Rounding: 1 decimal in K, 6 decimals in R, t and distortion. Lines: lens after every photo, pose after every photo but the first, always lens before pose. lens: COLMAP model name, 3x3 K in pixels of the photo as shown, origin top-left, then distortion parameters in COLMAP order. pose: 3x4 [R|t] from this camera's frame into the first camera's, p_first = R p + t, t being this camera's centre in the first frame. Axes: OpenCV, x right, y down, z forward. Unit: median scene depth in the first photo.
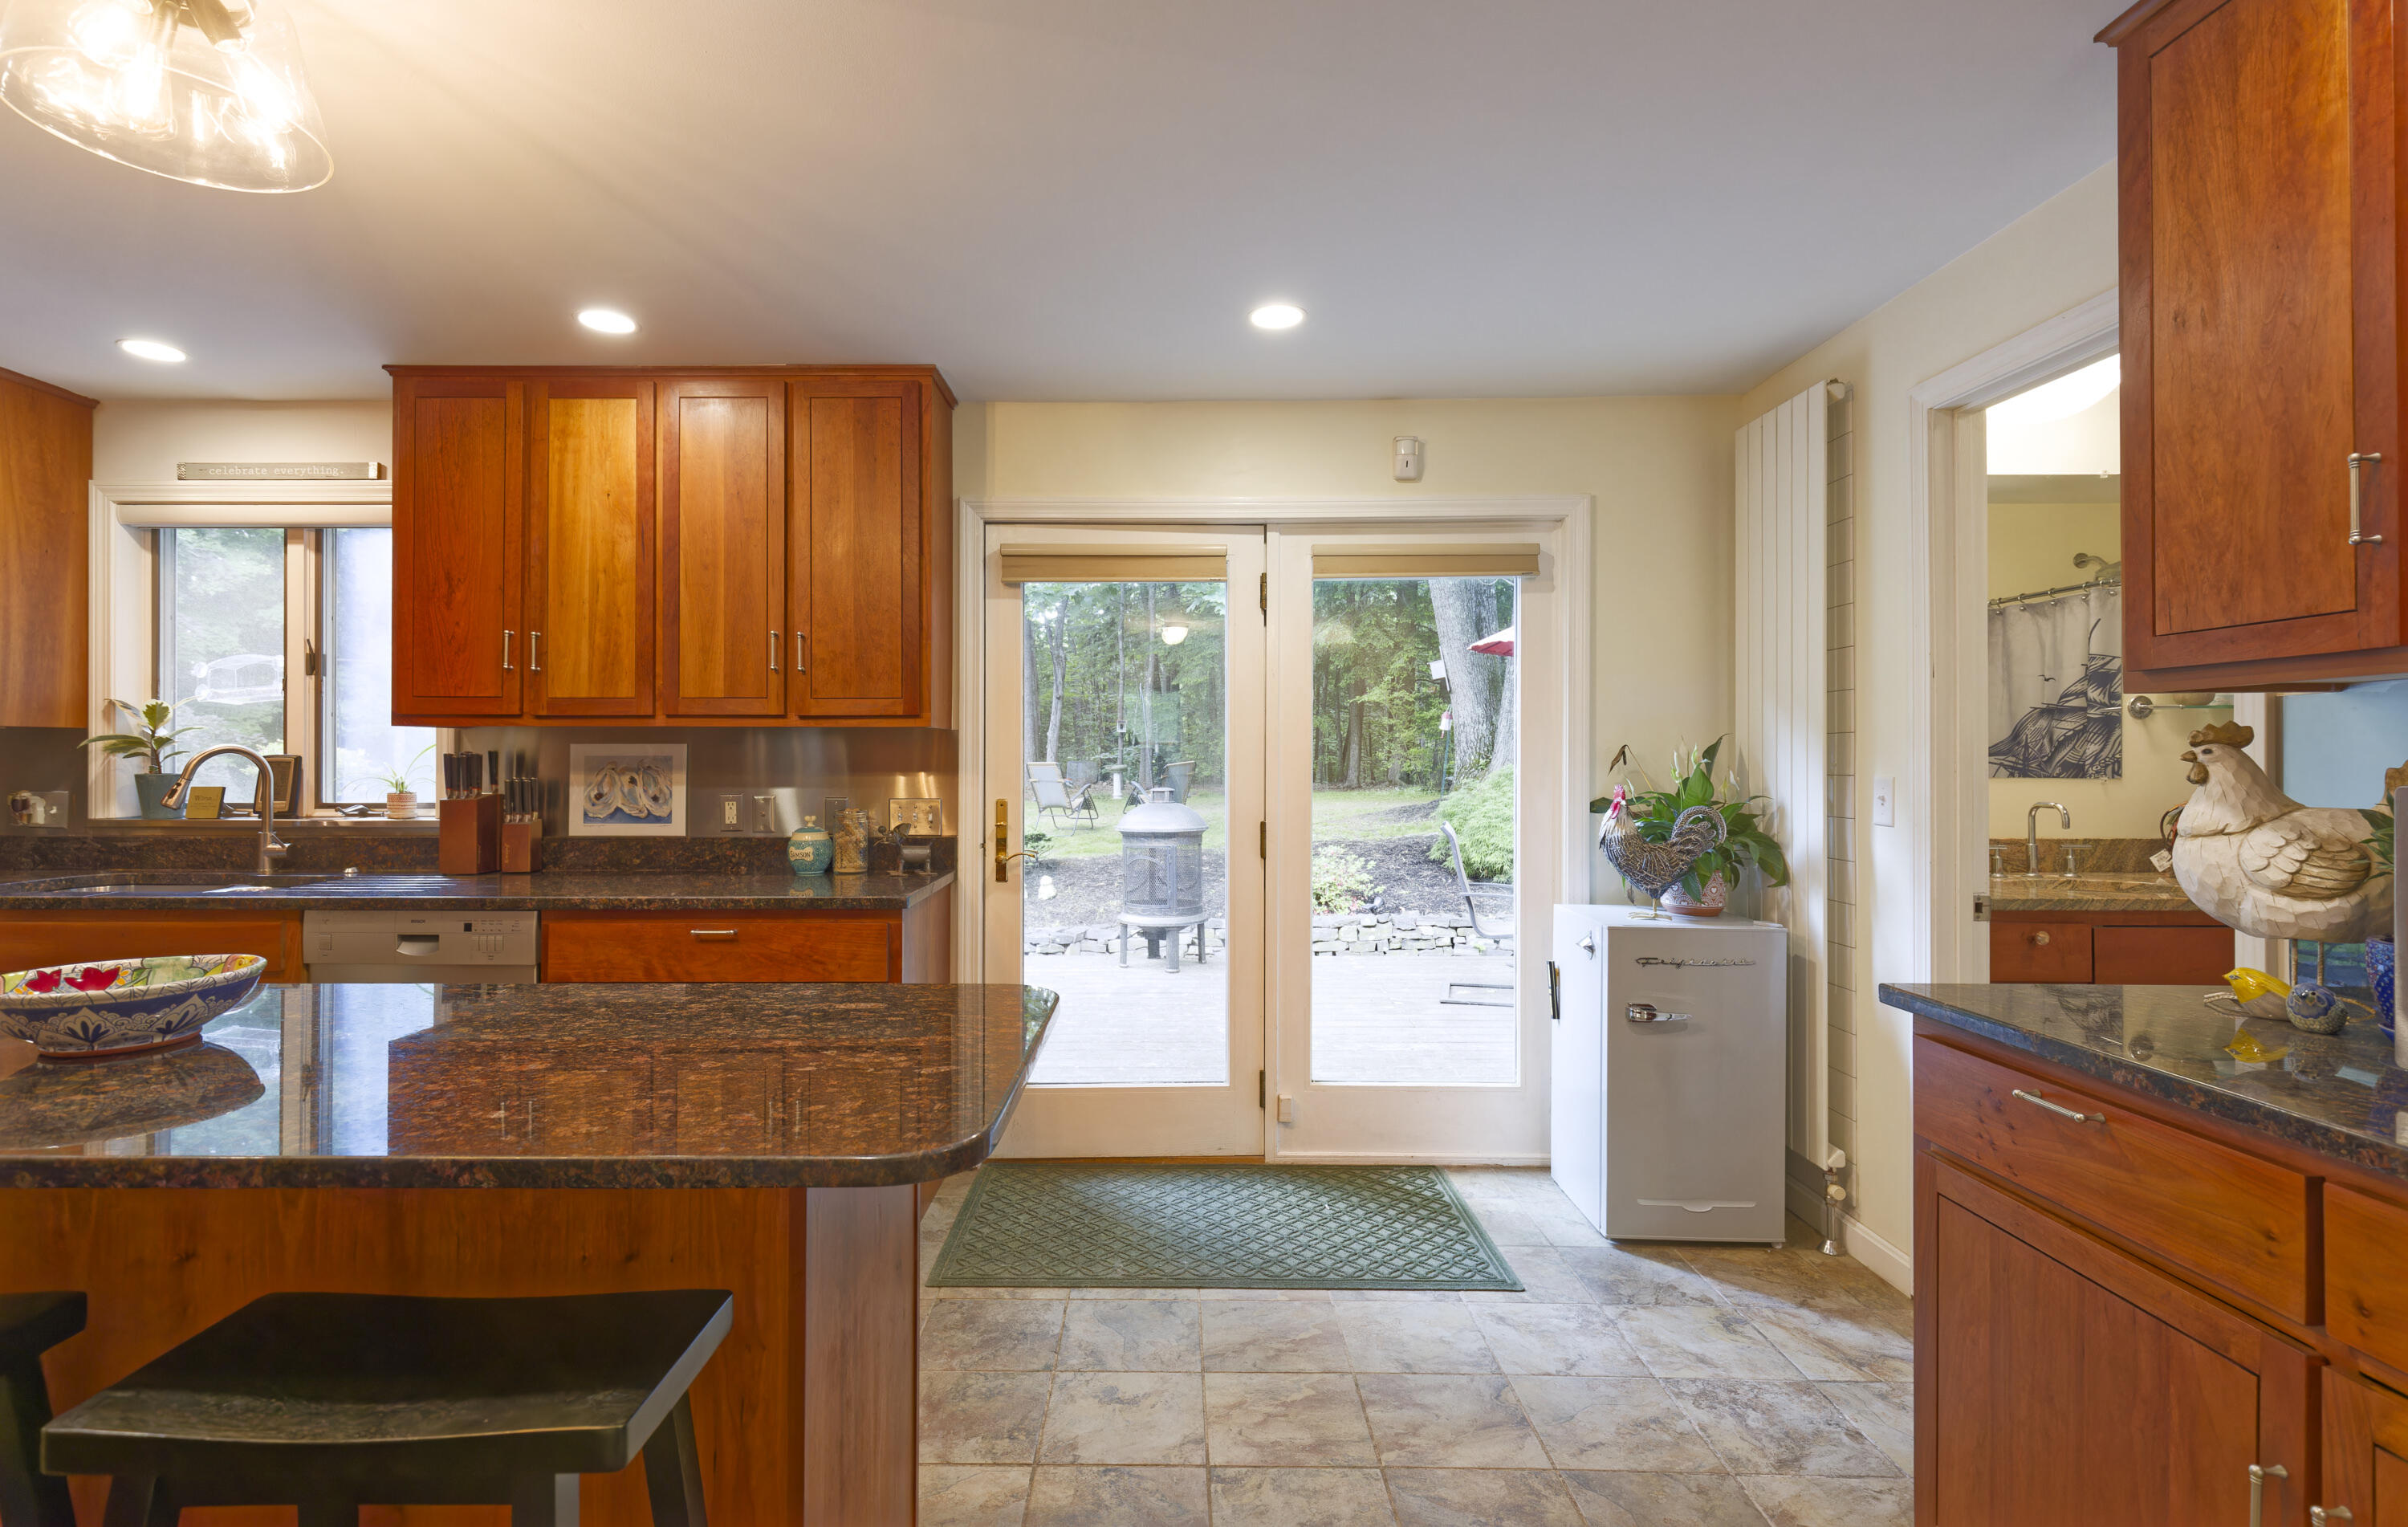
lens RADIAL K [[1106.6, 0, 1153.6], [0, 1106.6, 749.0], [0, 0, 1]] dist [-0.001102, -0.000187]
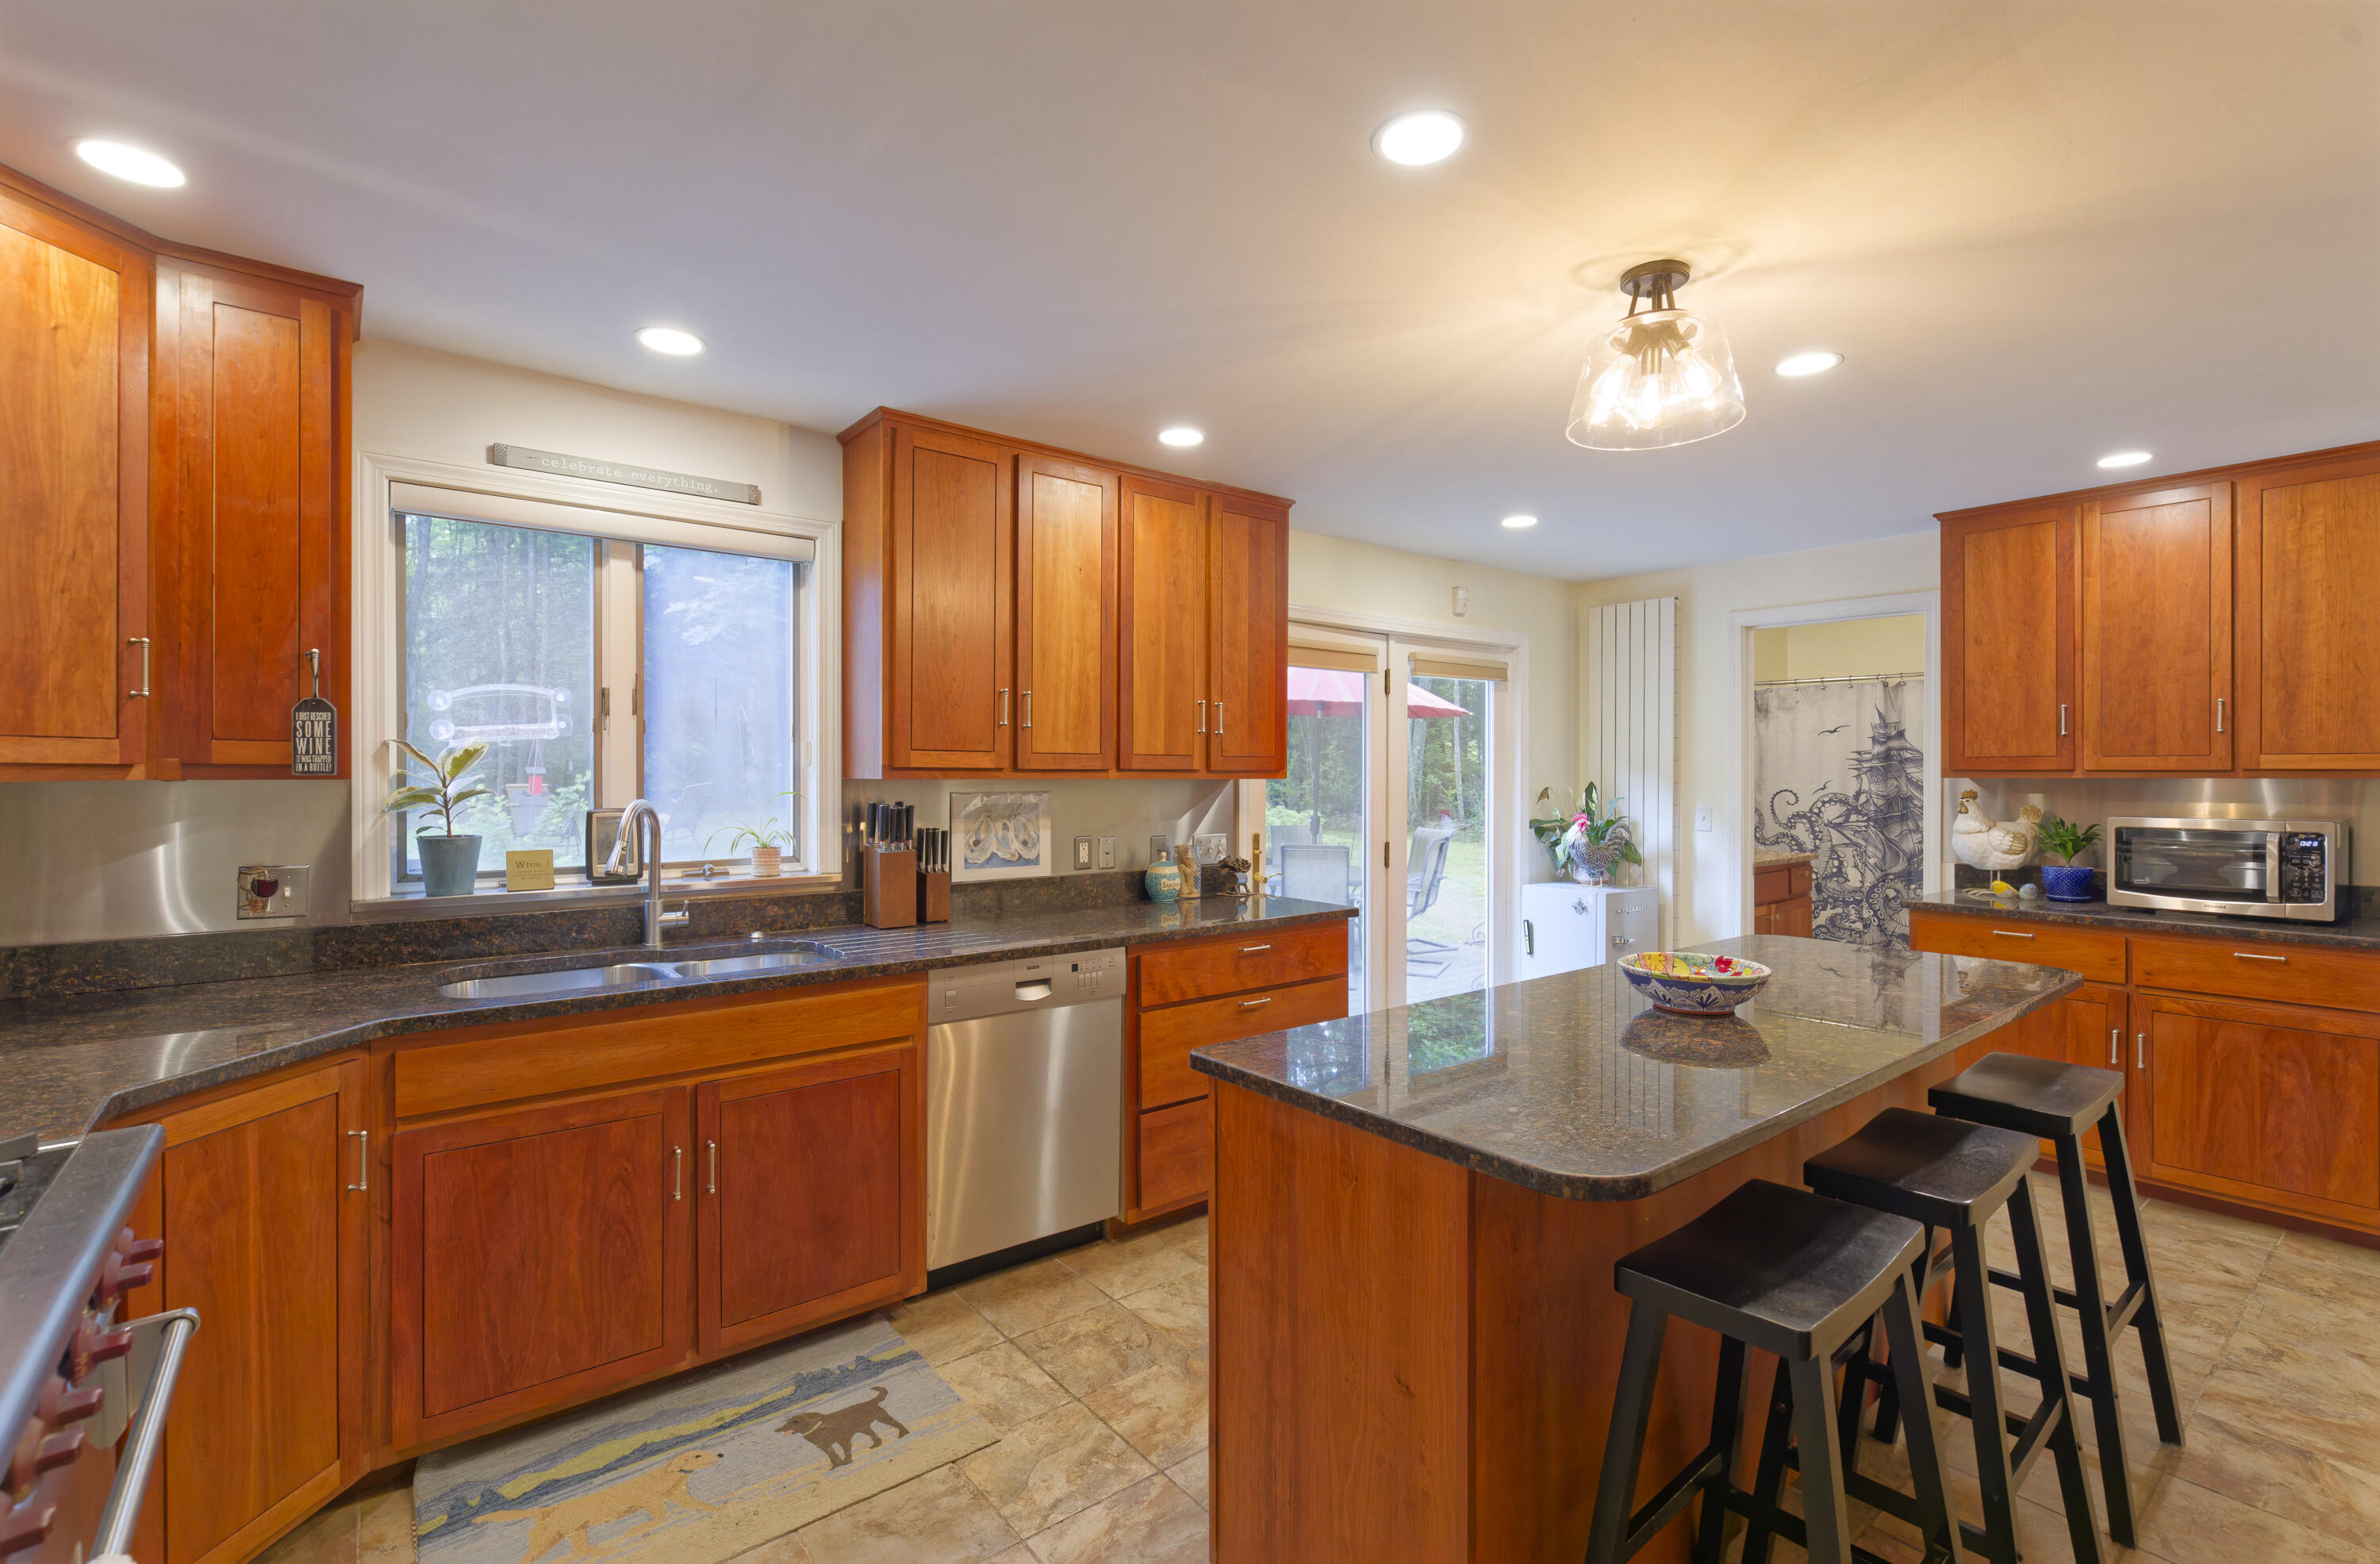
lens RADIAL K [[1058.5, 0, 1185.9], [0, 1058.5, 770.3], [0, 0, 1]] dist [0.000998, 0.000070]
pose [[0.776820, 0.002622, 0.629718, -0.980766], [-0.007793, 0.999955, 0.005449, -0.032828], [-0.629675, -0.009140, 0.776805, 0.099346]]
